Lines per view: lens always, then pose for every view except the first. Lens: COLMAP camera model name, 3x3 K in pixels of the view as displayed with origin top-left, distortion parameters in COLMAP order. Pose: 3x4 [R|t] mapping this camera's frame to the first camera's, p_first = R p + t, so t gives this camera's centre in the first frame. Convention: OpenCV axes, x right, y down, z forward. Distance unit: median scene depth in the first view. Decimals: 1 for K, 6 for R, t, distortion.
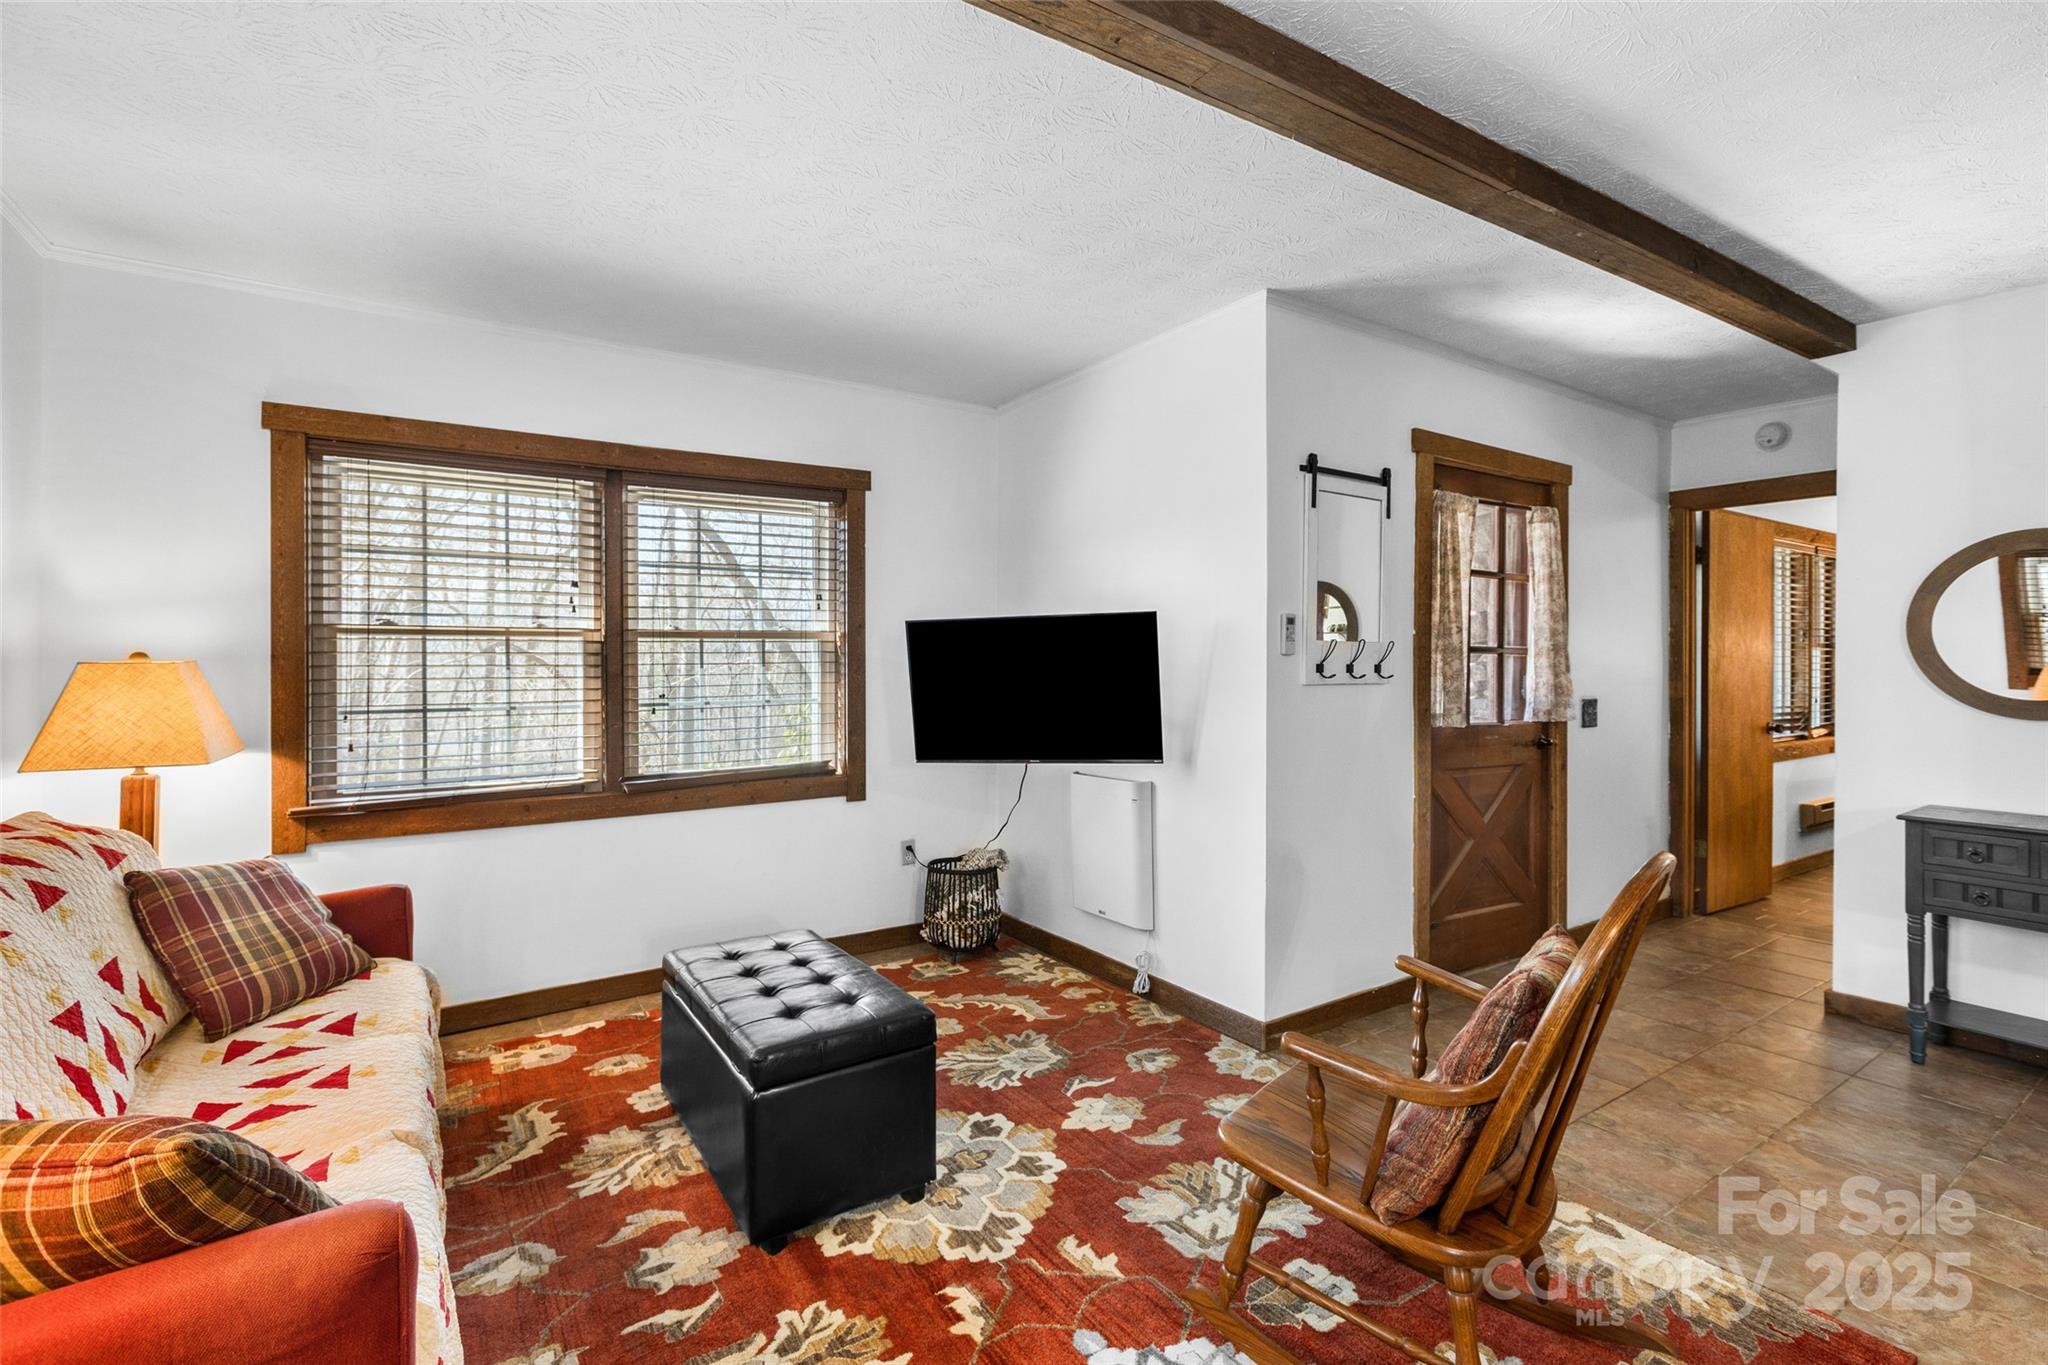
lens RADIAL K [[928.1, 0, 1021.5], [0, 928.1, 655.4], [0, 0, 1]] dist [-0.000538, -0.000337]
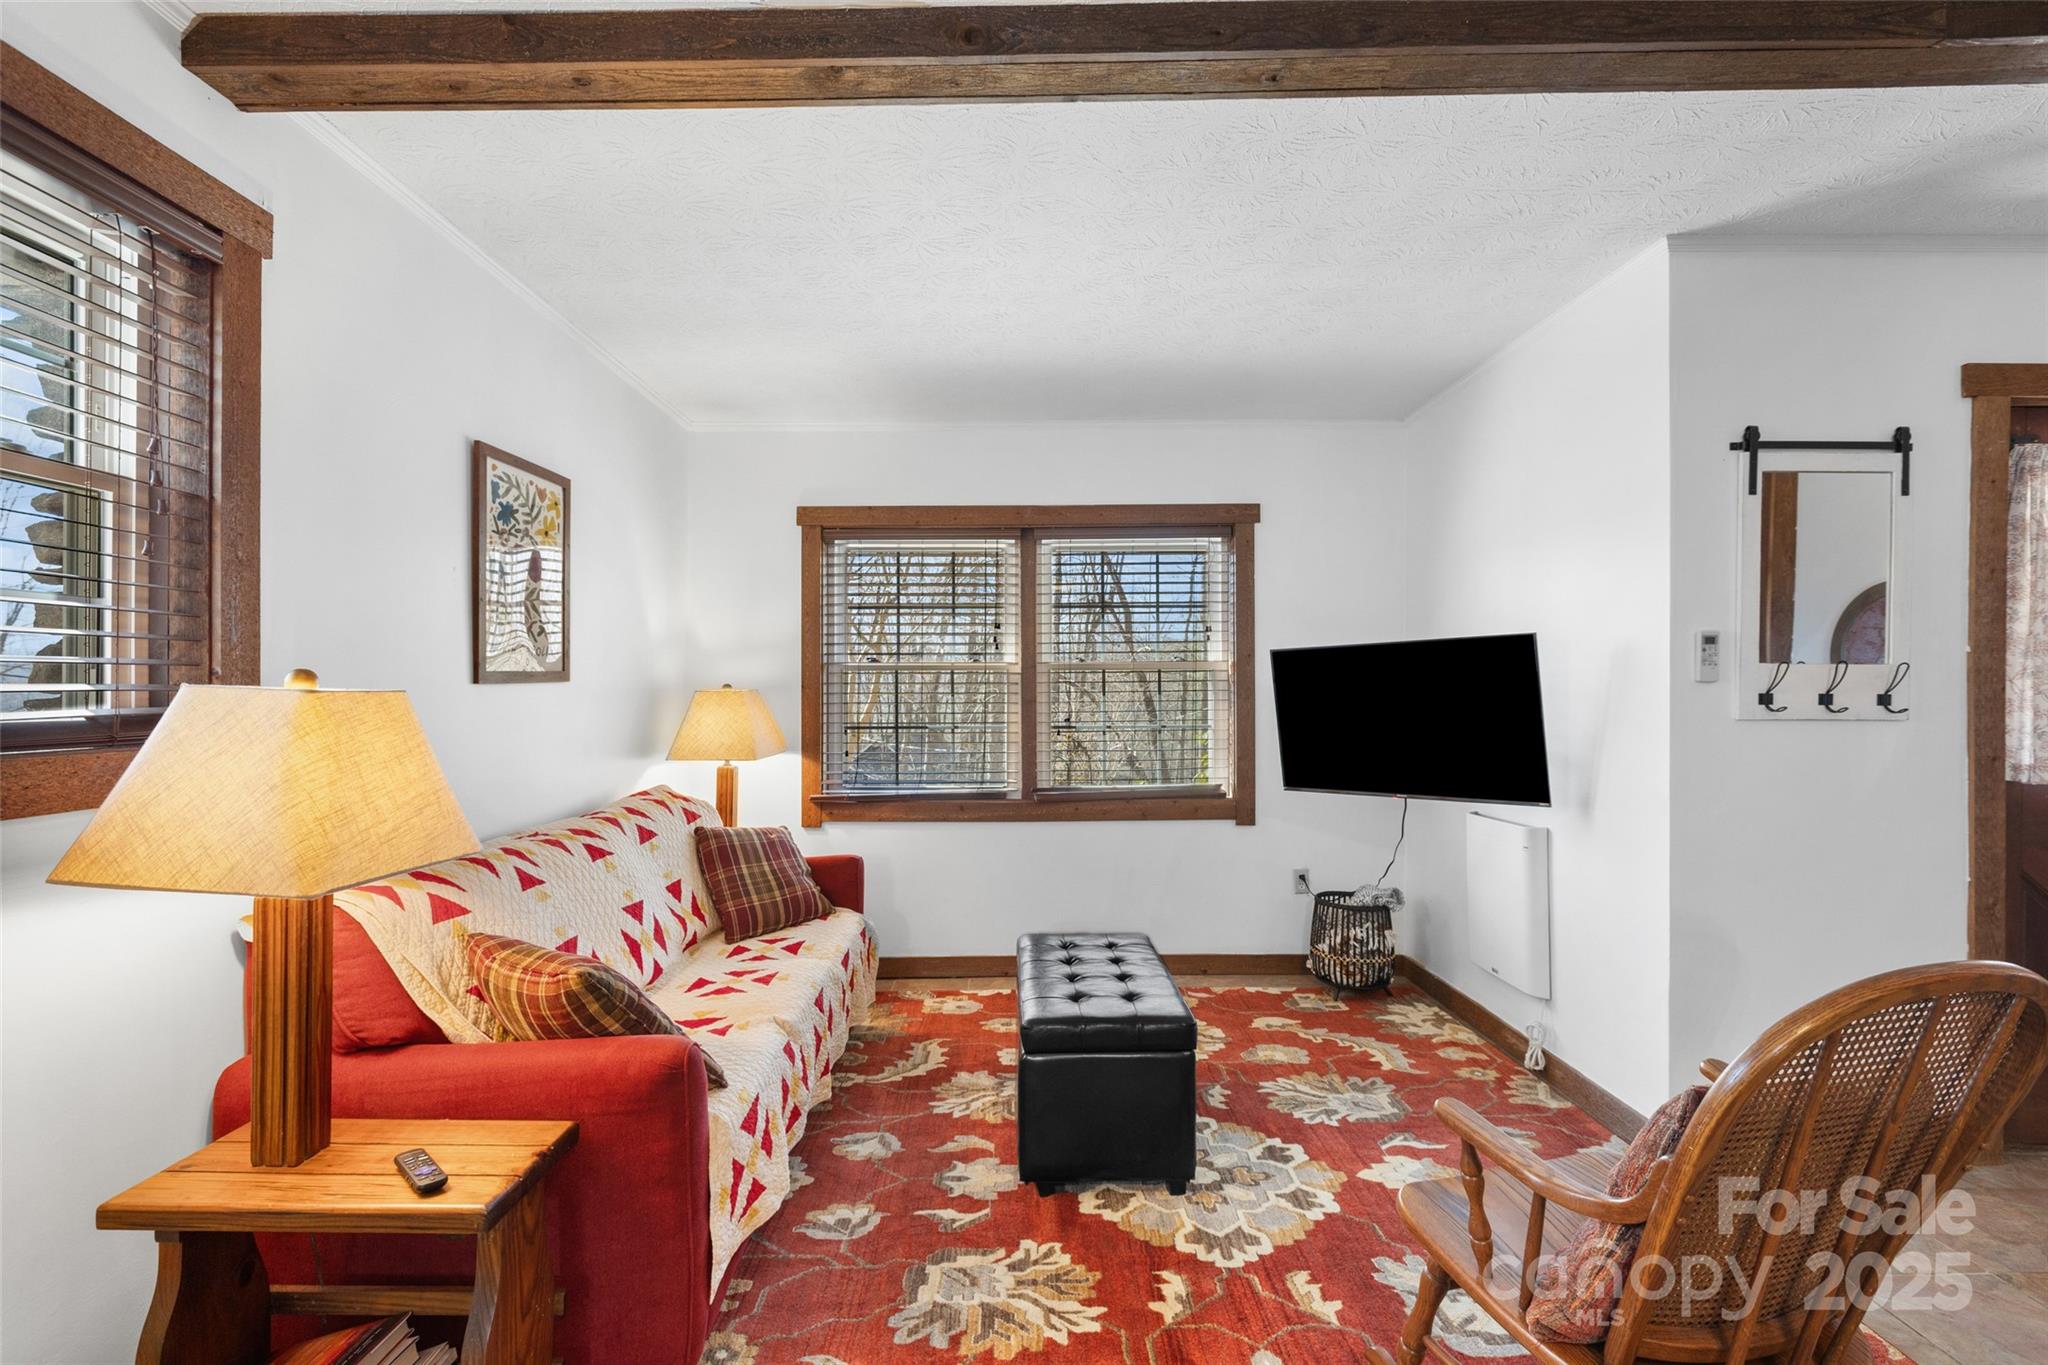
lens RADIAL K [[925.8, 0, 1012.3], [0, 925.8, 677.9], [0, 0, 1]] dist [-0.000316, -0.000235]
pose [[0.834537, -0.006974, -0.550907, 0.271711], [0.004669, 0.999973, -0.005586, -0.002896], [0.550932, 0.002089, 0.834548, 0.001006]]
